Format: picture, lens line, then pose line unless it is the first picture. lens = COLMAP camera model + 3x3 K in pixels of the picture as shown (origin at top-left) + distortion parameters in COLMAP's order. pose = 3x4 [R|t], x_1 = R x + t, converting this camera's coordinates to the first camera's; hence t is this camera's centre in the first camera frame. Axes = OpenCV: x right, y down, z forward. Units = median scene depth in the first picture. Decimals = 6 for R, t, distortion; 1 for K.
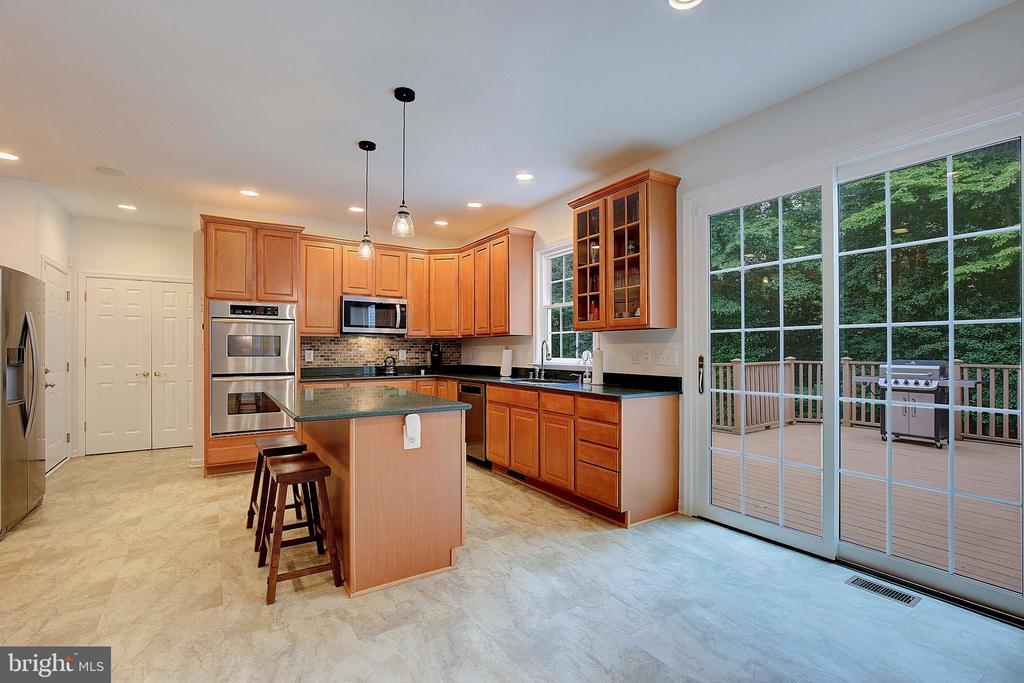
lens RADIAL K [[466.0, 0, 521.8], [0, 466.0, 347.9], [0, 0, 1]] dist [-0.021301, 0.000551]
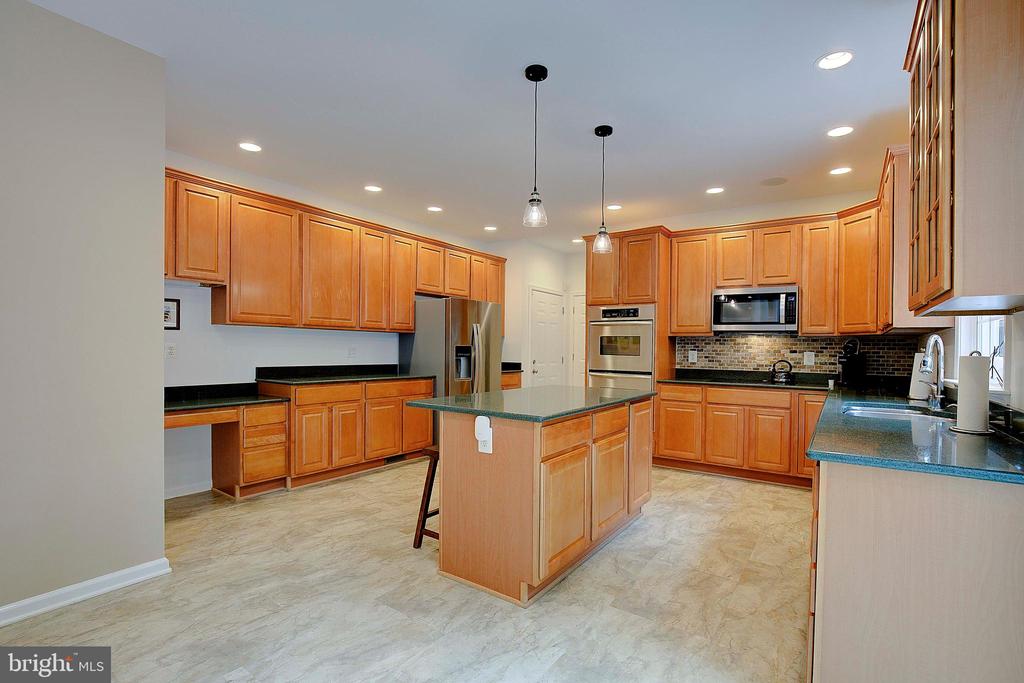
lens RADIAL K [[466.0, 0, 521.8], [0, 466.0, 347.9], [0, 0, 1]] dist [-0.021301, 0.000551]
pose [[0.377306, 0.007052, -0.926062, 0.361430], [-0.010076, 0.999943, 0.003510, -0.000575], [0.926034, 0.008007, 0.377356, 0.381737]]
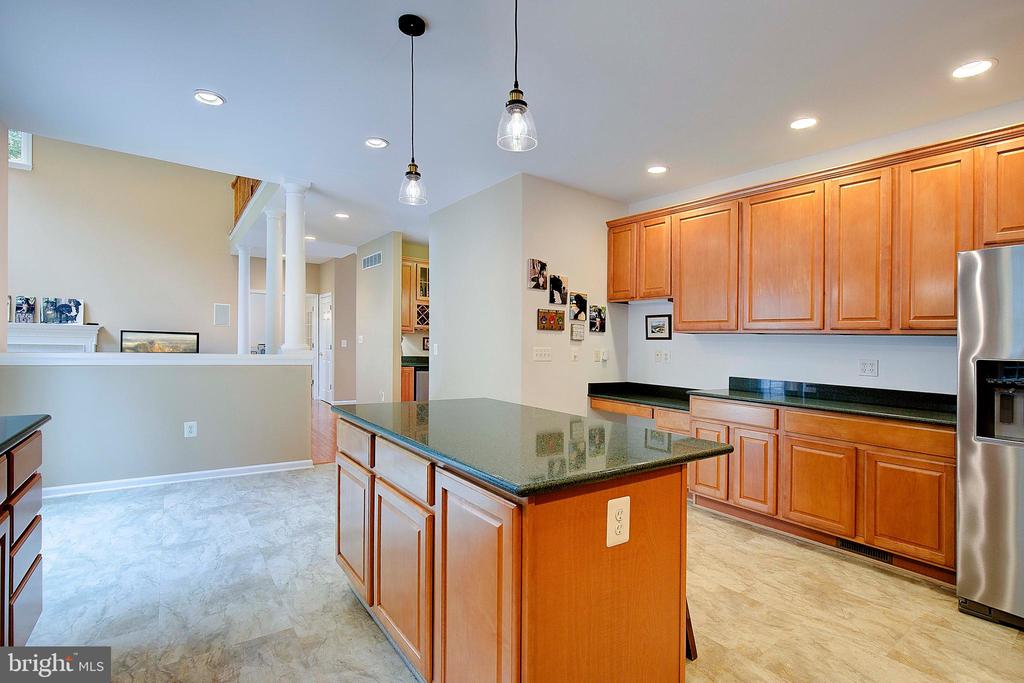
lens RADIAL K [[466.0, 0, 521.8], [0, 466.0, 347.9], [0, 0, 1]] dist [-0.021301, 0.000551]
pose [[-0.997618, -0.023573, -0.064825, -0.233366], [-0.023341, 0.999718, -0.004328, 0.005586], [0.064909, -0.002805, -0.997887, 1.098933]]
